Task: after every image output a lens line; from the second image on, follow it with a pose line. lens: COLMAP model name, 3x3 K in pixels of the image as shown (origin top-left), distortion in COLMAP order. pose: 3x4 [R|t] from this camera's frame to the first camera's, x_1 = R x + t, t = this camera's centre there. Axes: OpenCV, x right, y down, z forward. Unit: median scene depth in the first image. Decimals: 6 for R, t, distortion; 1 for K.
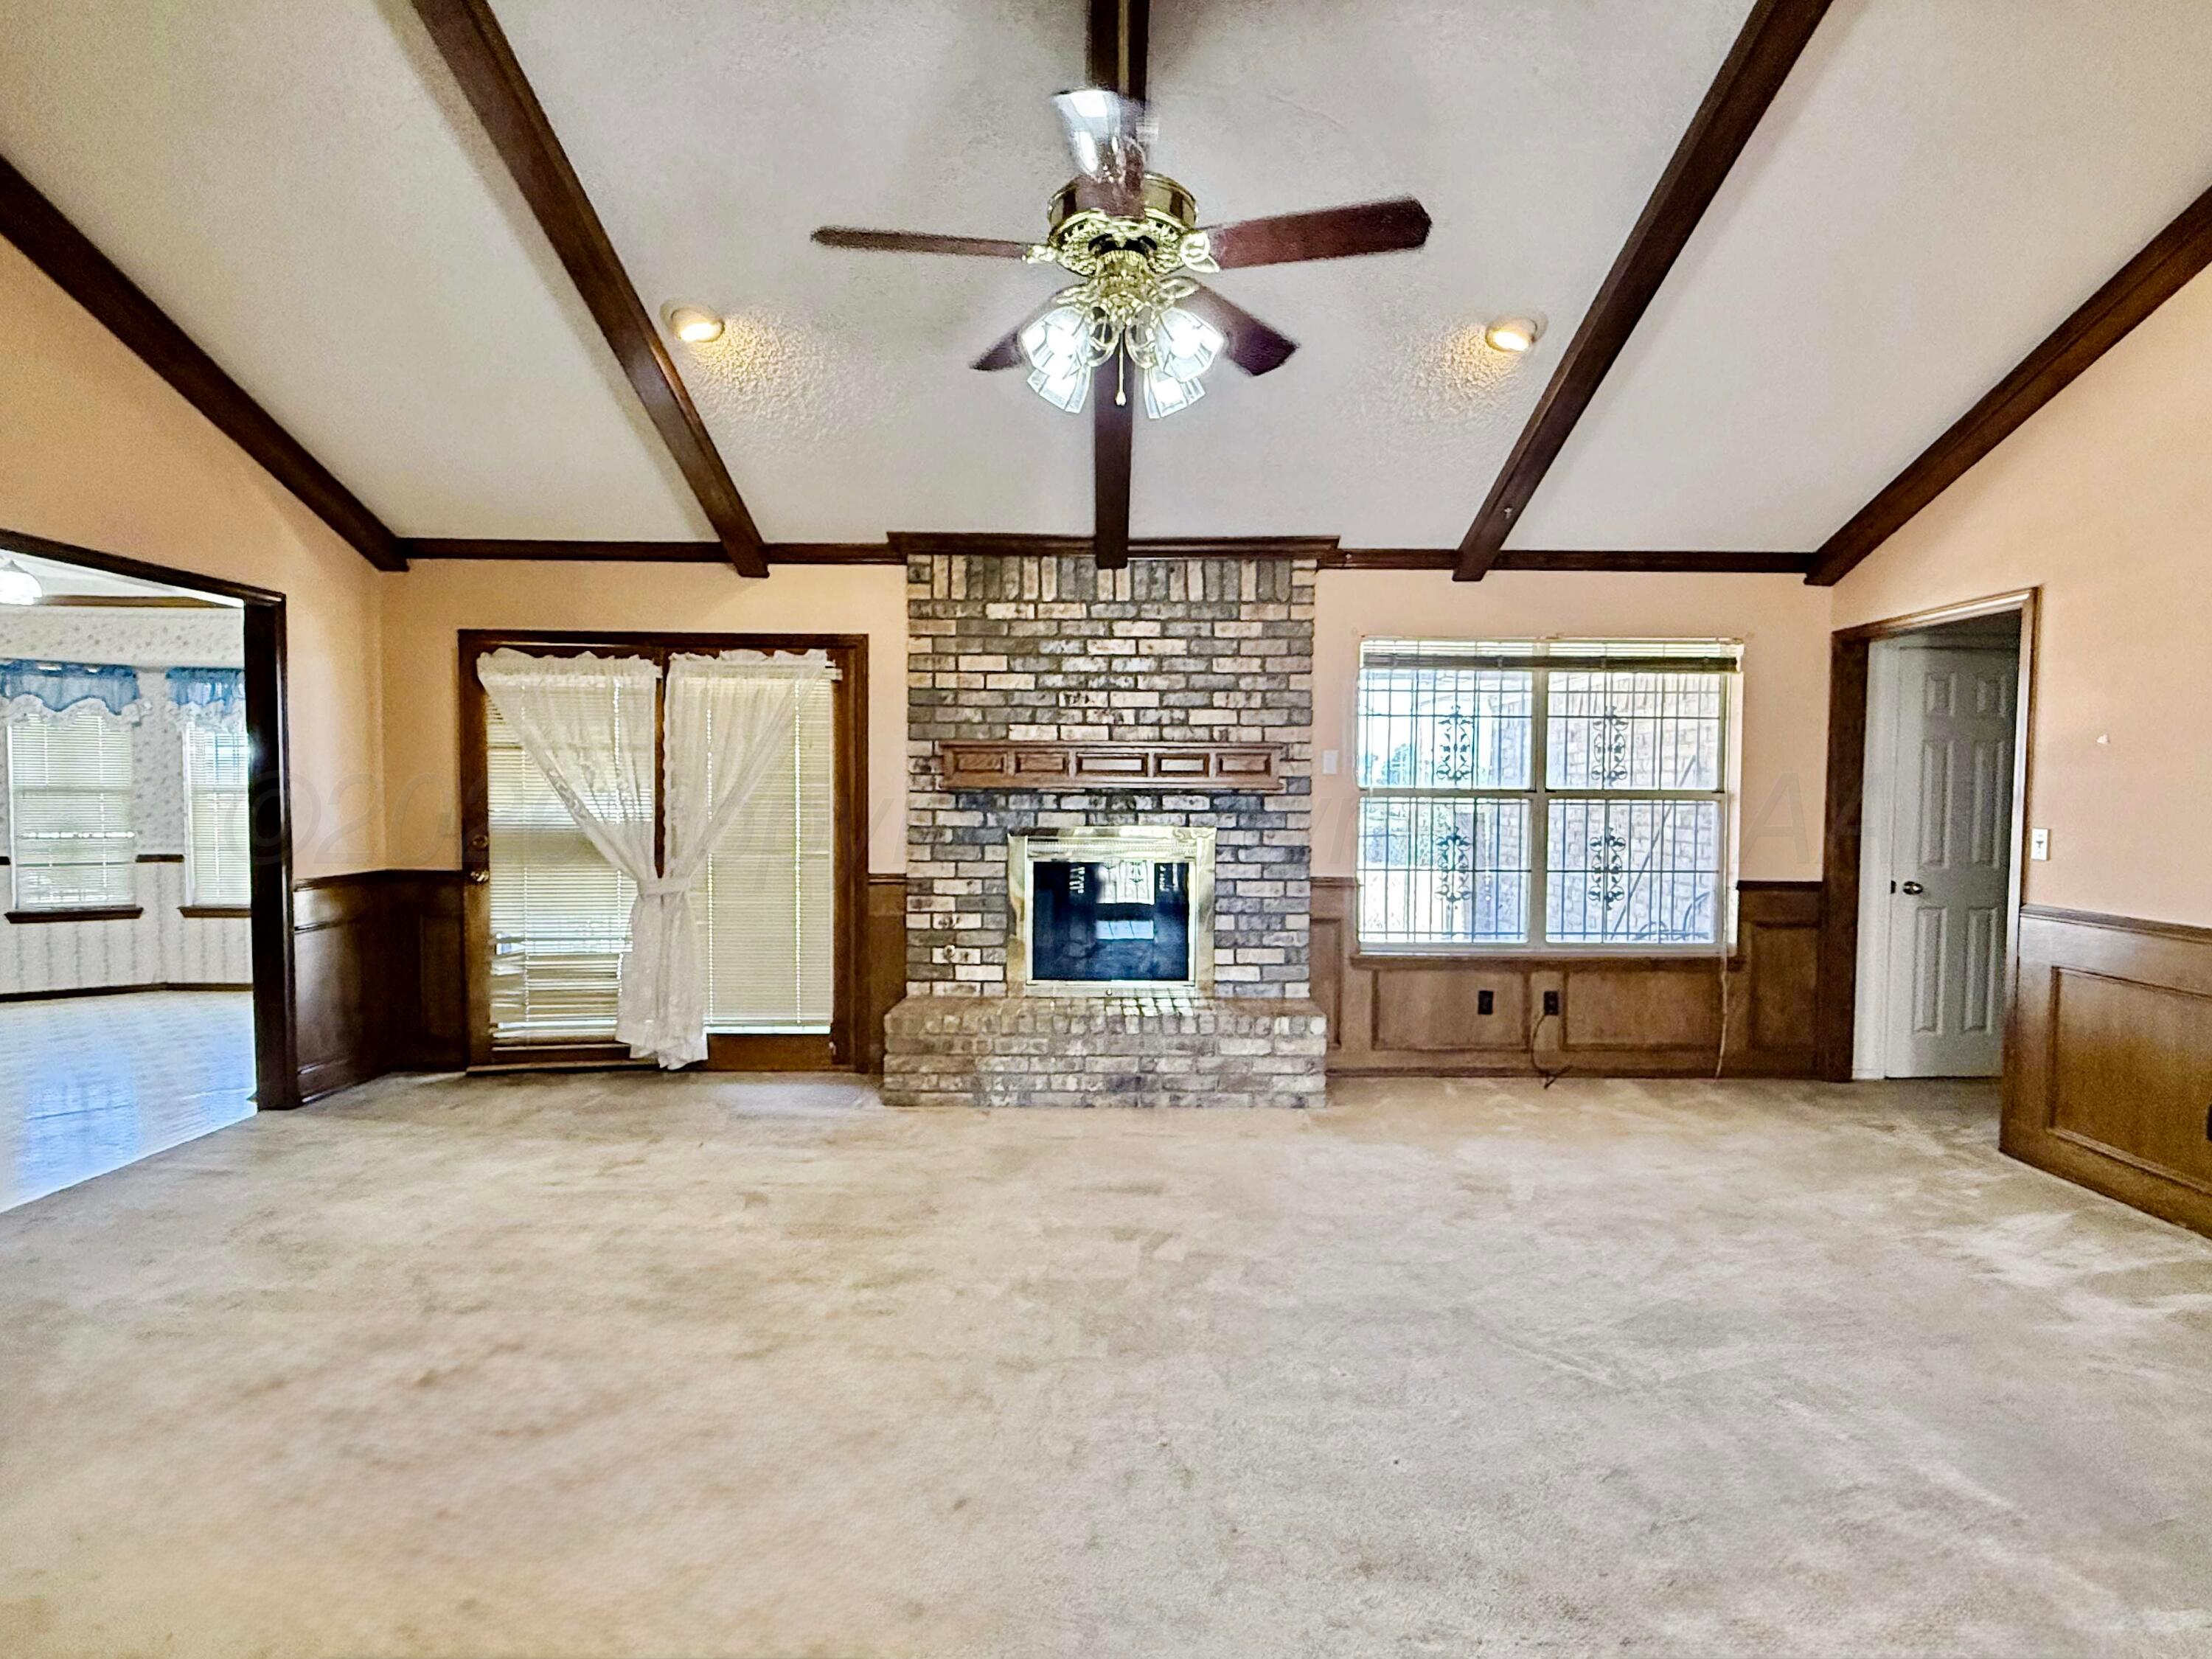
lens RADIAL K [[1122.3, 0, 1118.9], [0, 1122.3, 835.4], [0, 0, 1]] dist [-0.000027, 0.000781]
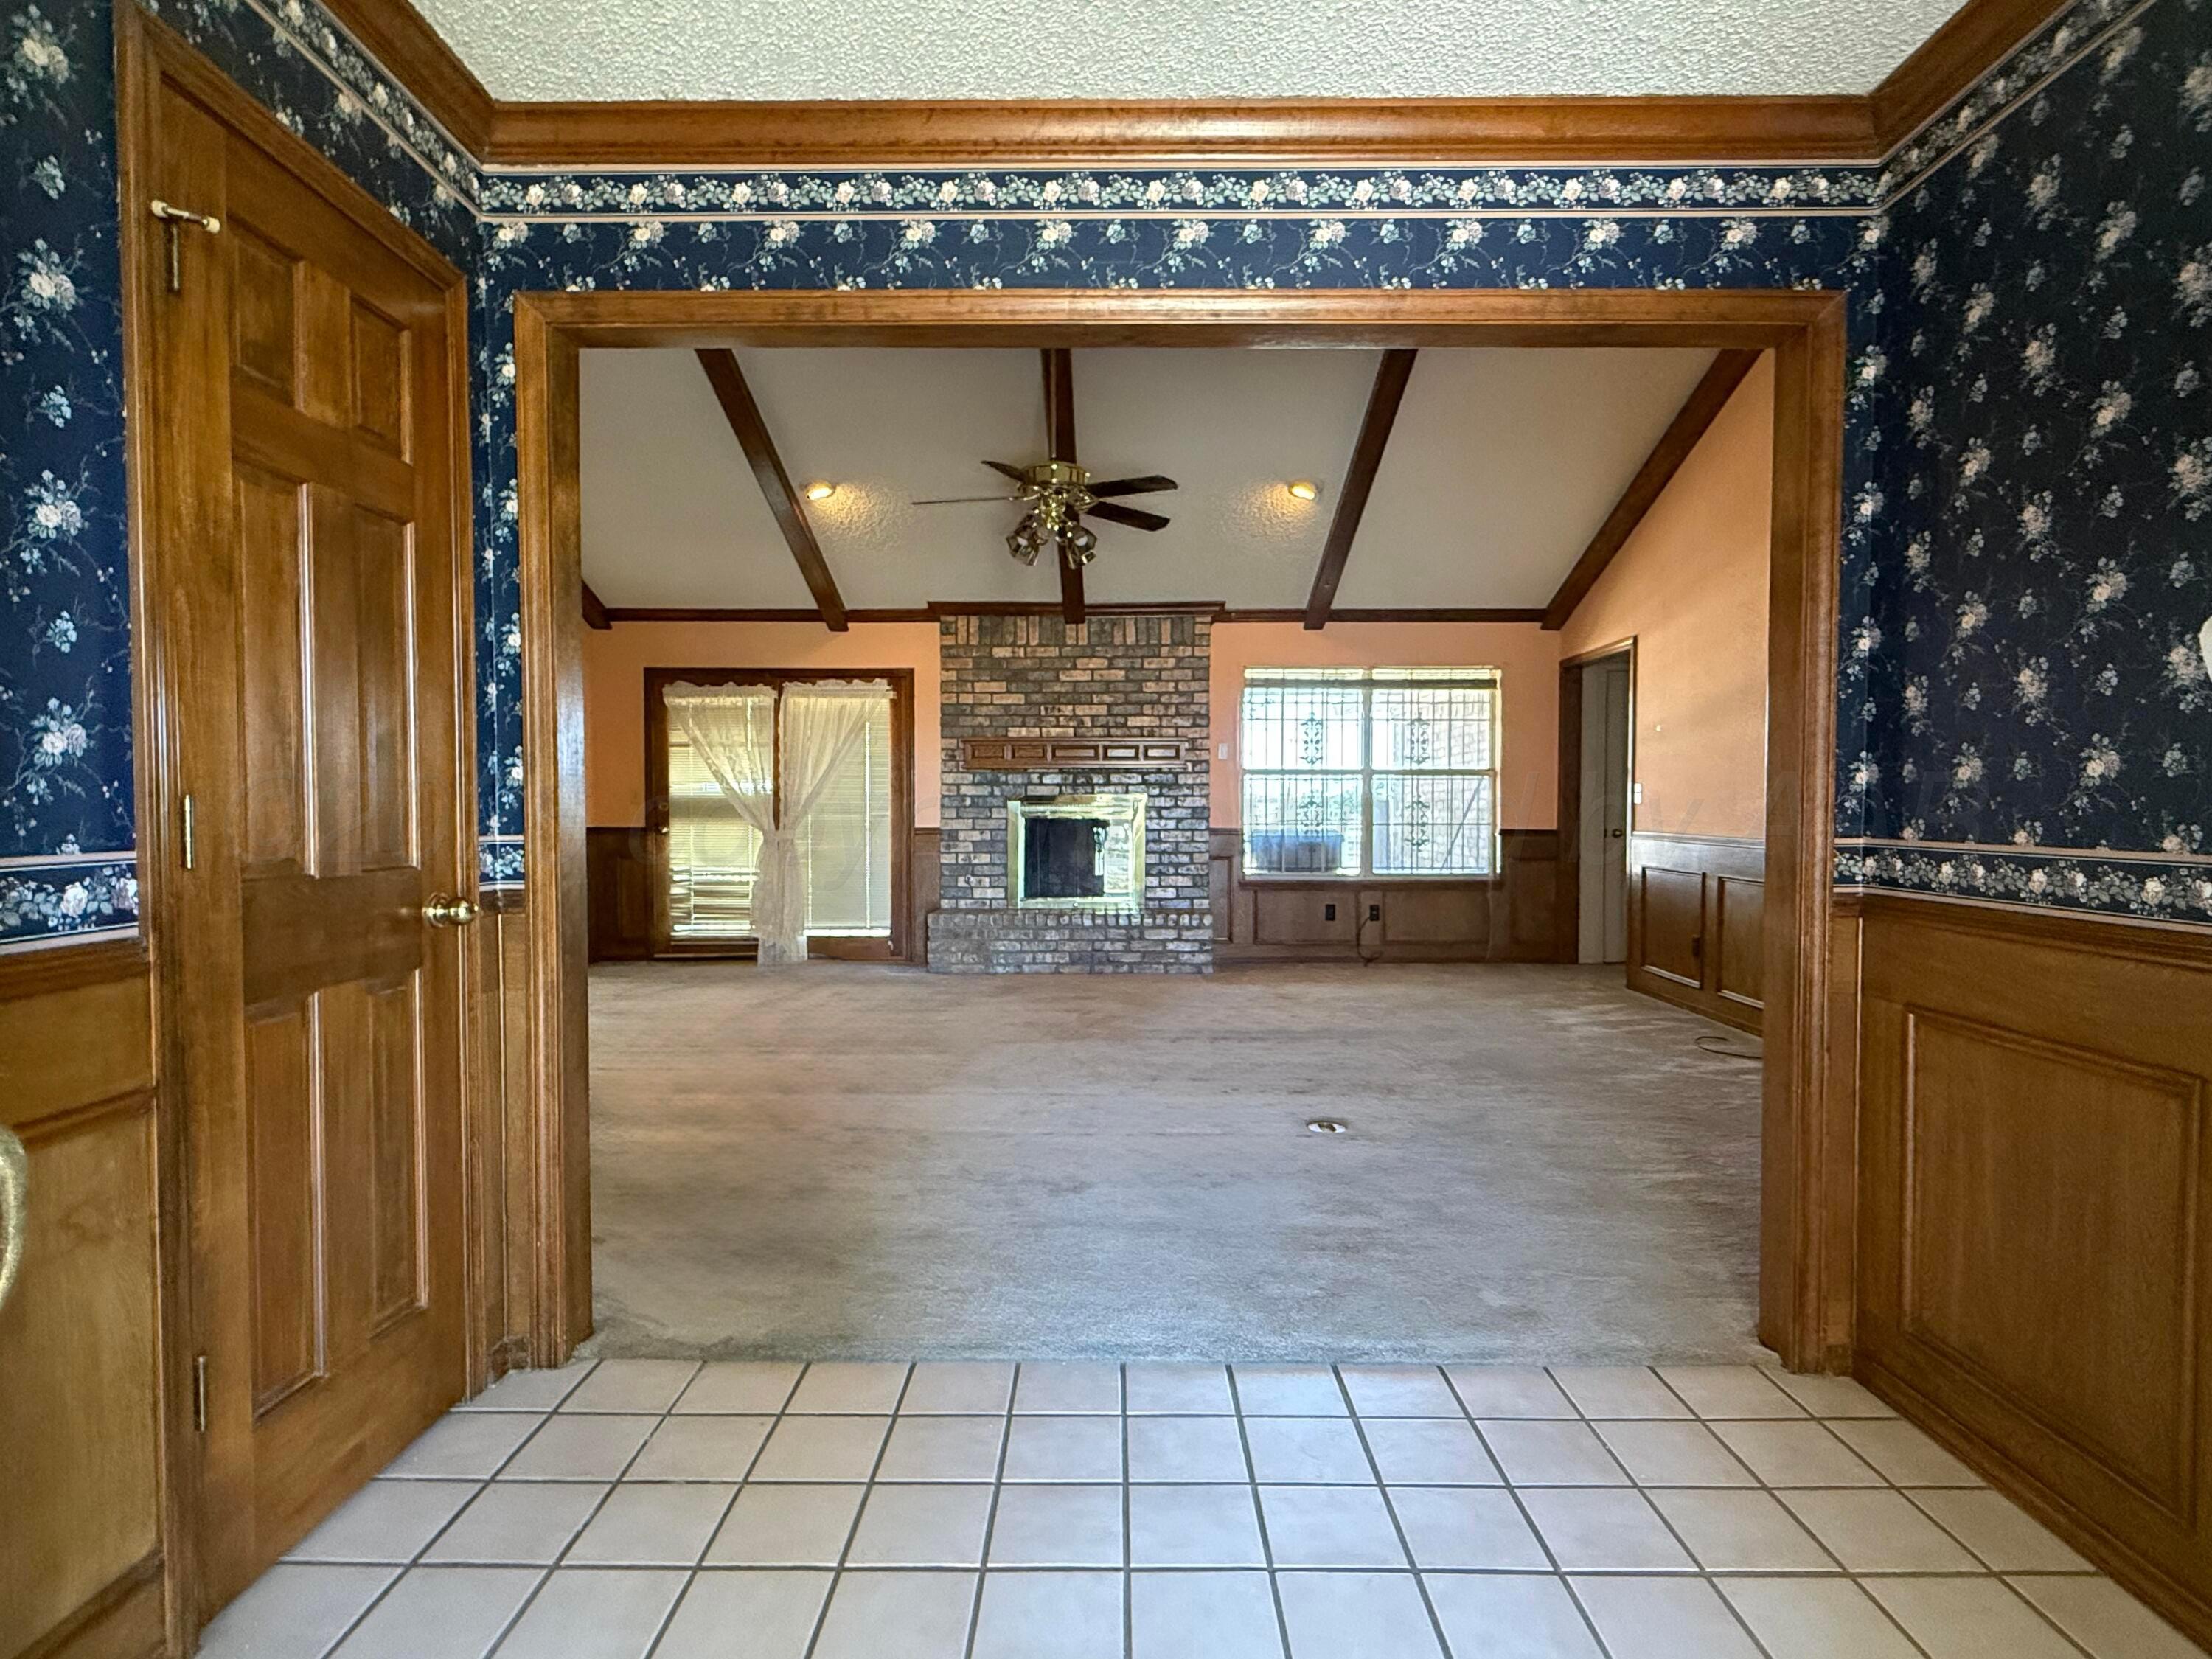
lens RADIAL K [[1122.3, 0, 1116.1], [0, 1122.3, 839.9], [0, 0, 1]] dist [-0.000027, 0.000781]
pose [[0.999897, -0.006722, -0.012706, 0.066100], [0.006558, 0.999895, -0.012884, 0.072991], [0.012791, 0.012799, 0.999836, -0.505501]]
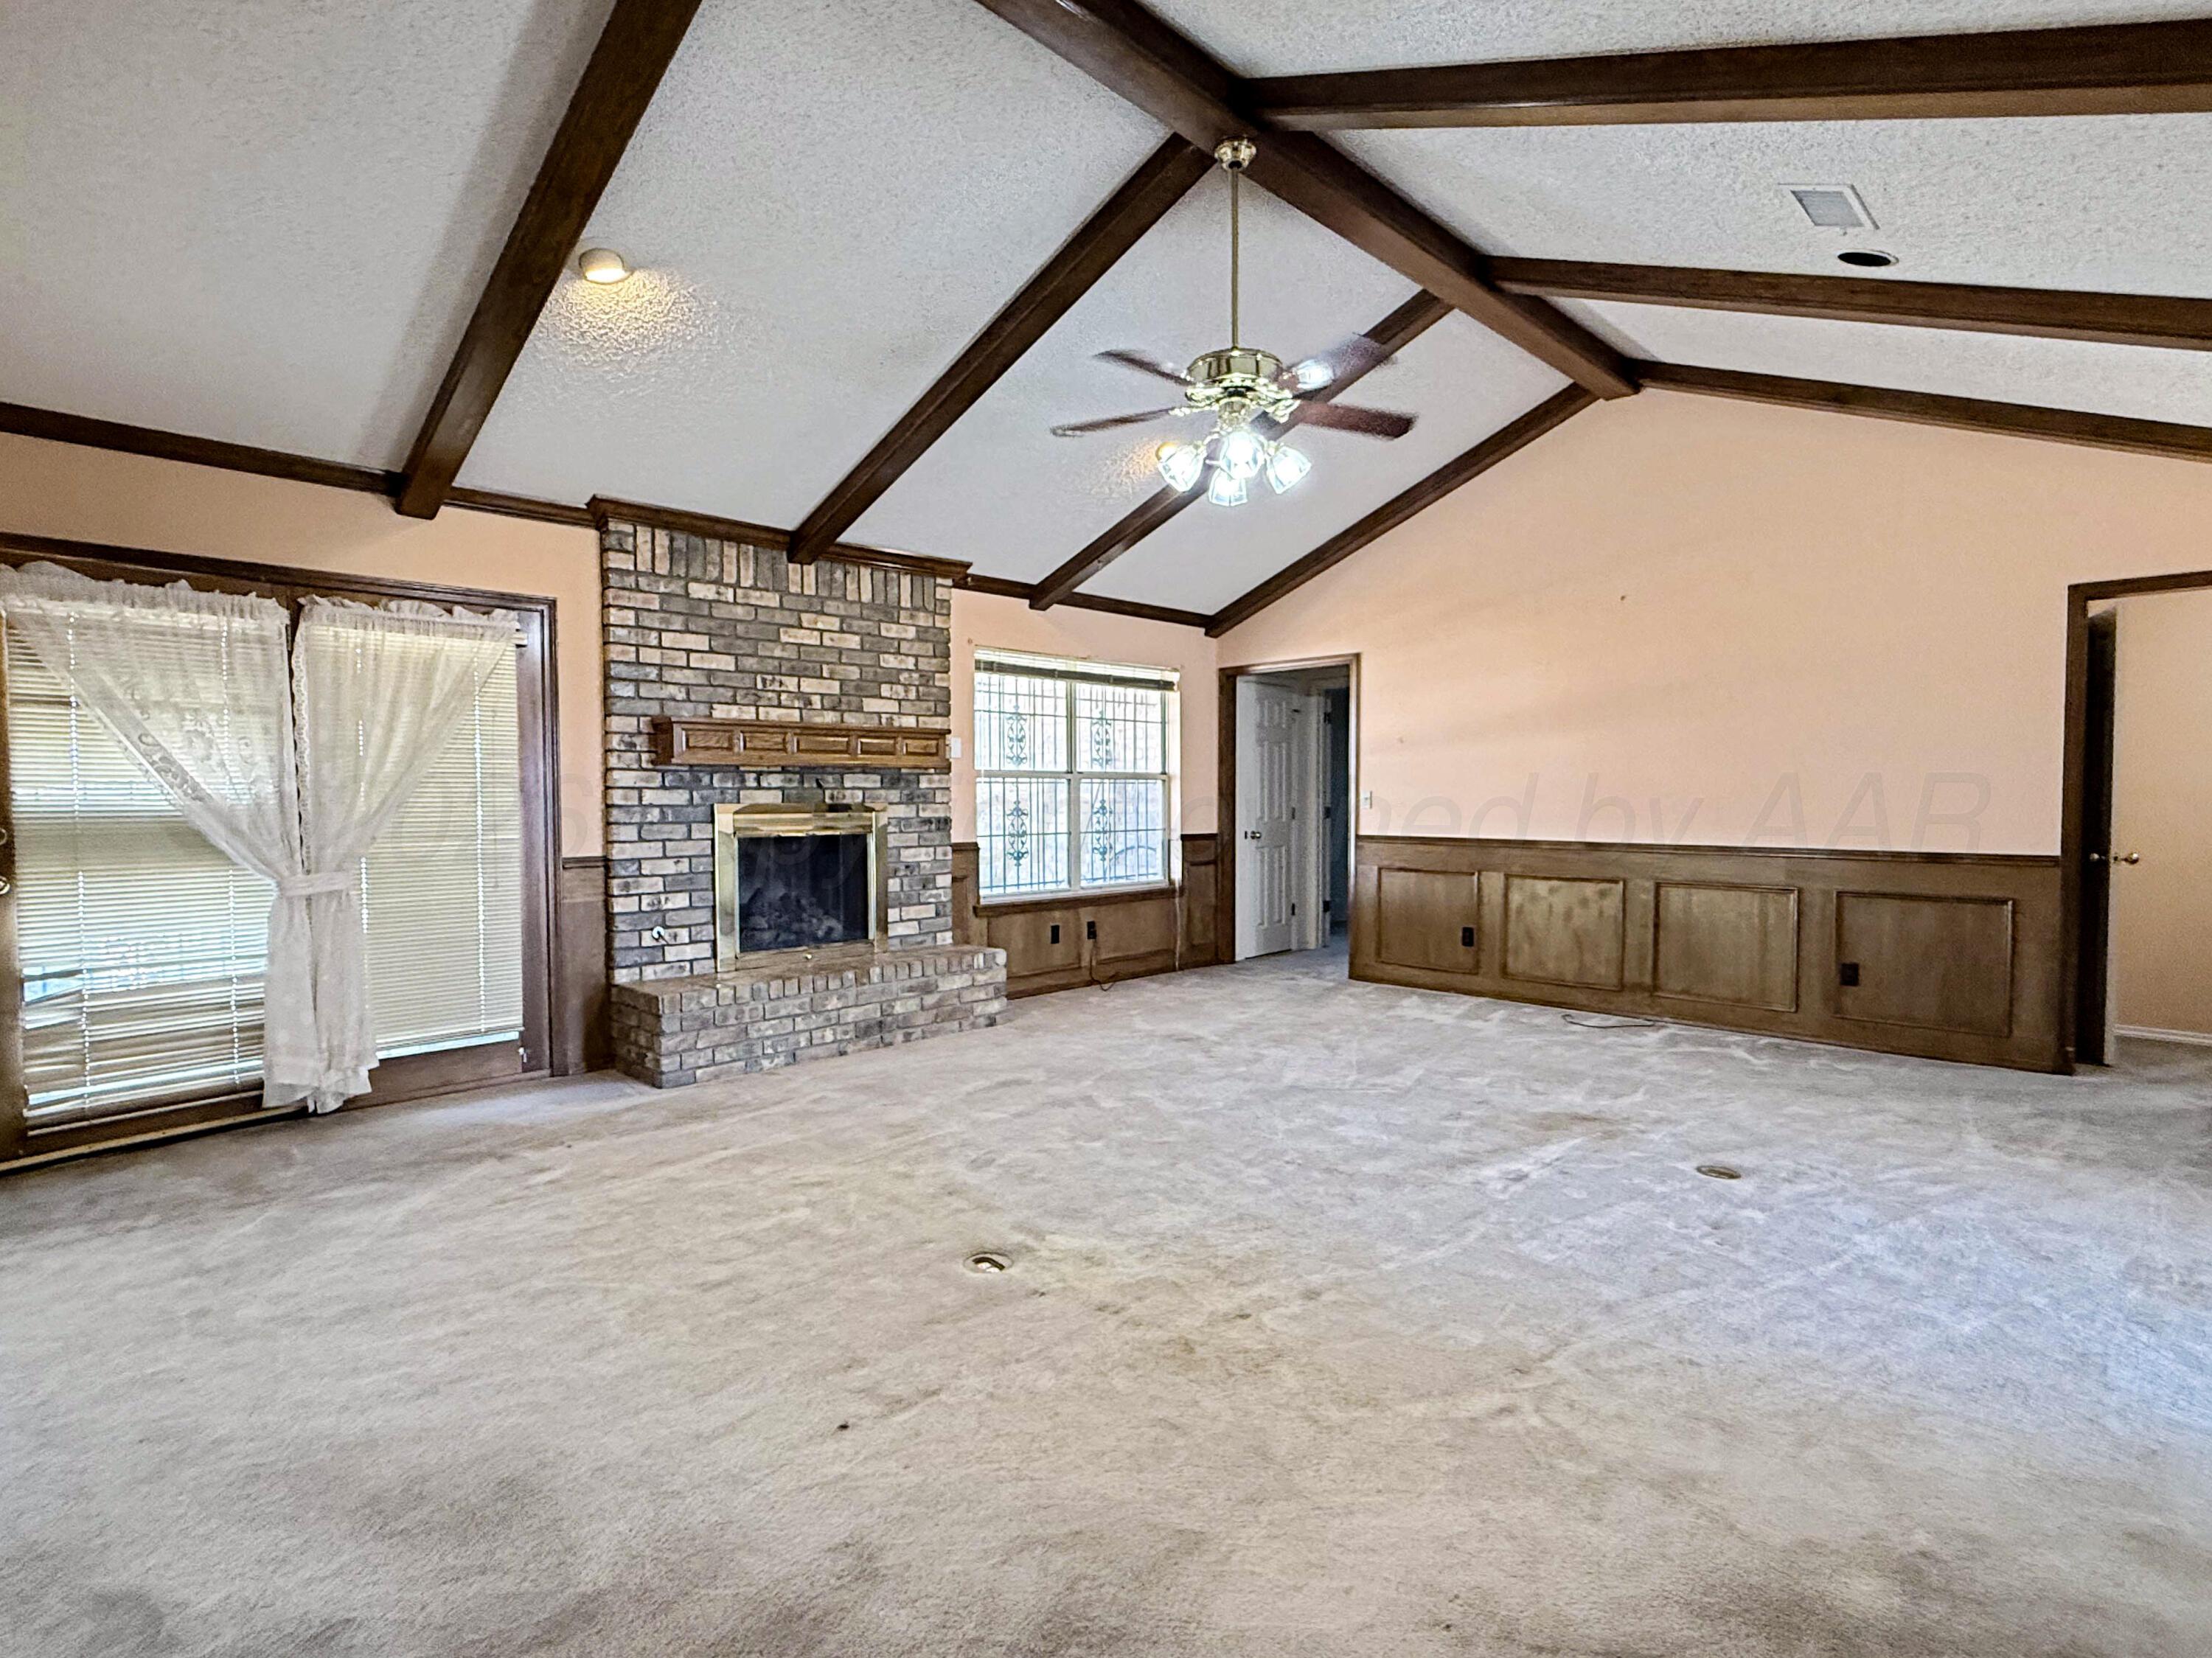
lens RADIAL K [[1122.3, 0, 1113.2], [0, 1122.3, 835.7], [0, 0, 1]] dist [-0.000027, 0.000781]
pose [[0.709543, -0.035616, 0.703761, -0.560742], [0.040155, 0.999143, 0.010080, 0.024971], [-0.703517, 0.021107, 0.710365, 0.025399]]
